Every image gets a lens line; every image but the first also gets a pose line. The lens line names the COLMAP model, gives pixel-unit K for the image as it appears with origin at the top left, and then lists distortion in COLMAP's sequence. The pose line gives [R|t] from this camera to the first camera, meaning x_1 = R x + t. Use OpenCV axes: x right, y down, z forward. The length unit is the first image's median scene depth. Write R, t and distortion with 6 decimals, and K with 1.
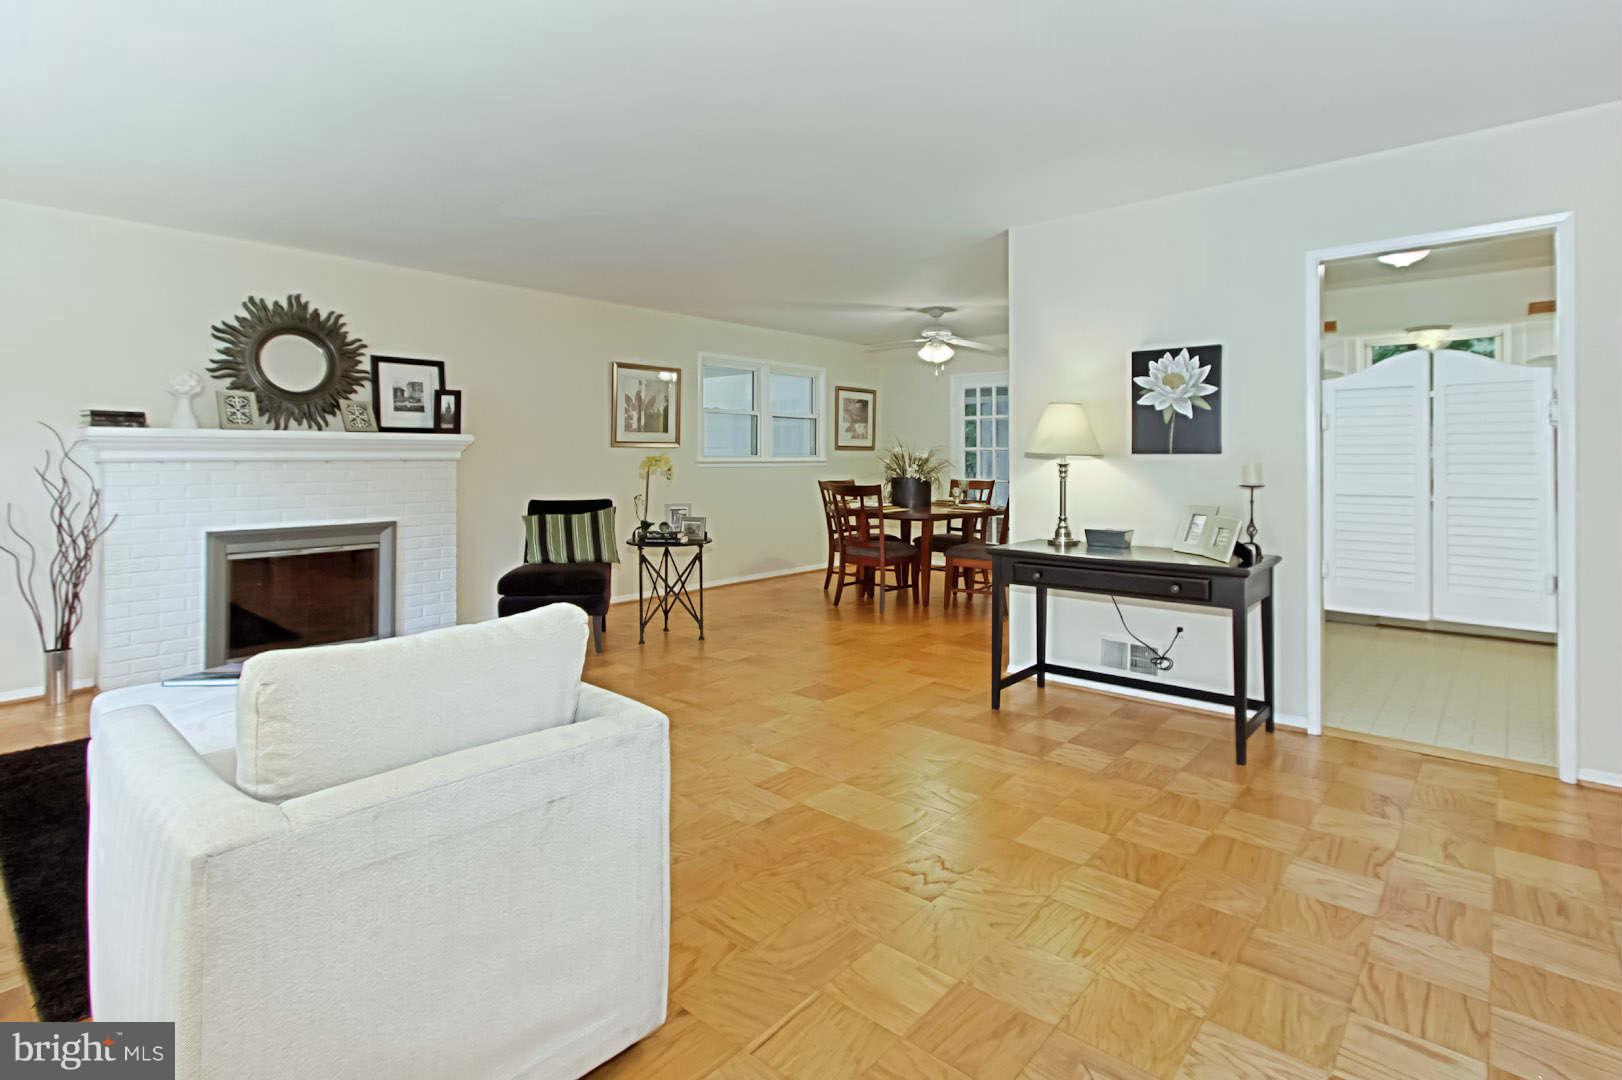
lens RADIAL K [[792.6, 0, 823.5], [0, 792.6, 457.5], [0, 0, 1]] dist [0.001228, 0.000414]
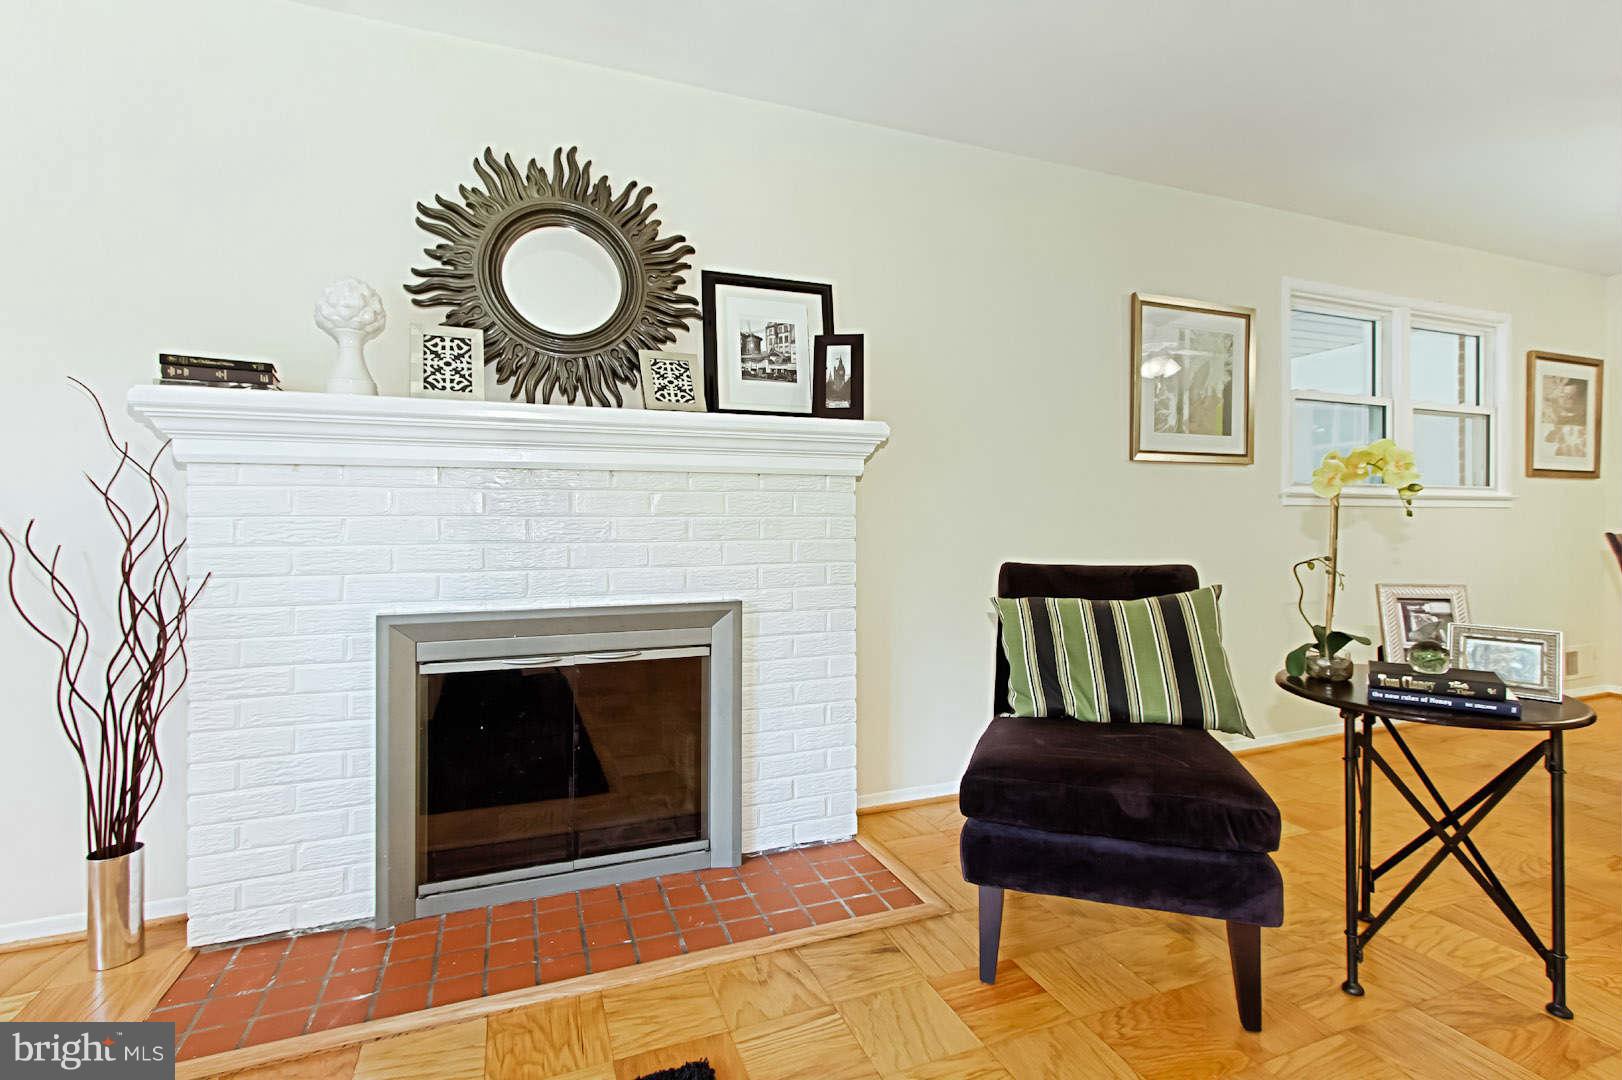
lens RADIAL K [[757.0, 0, 817.7], [0, 757.0, 514.7], [0, 0, 1]] dist [0.000259, 0.000289]
pose [[0.891450, -0.005502, -0.453086, -0.286633], [0.000744, 0.999943, -0.010677, 0.032940], [0.453118, 0.009181, 0.891403, 0.604417]]
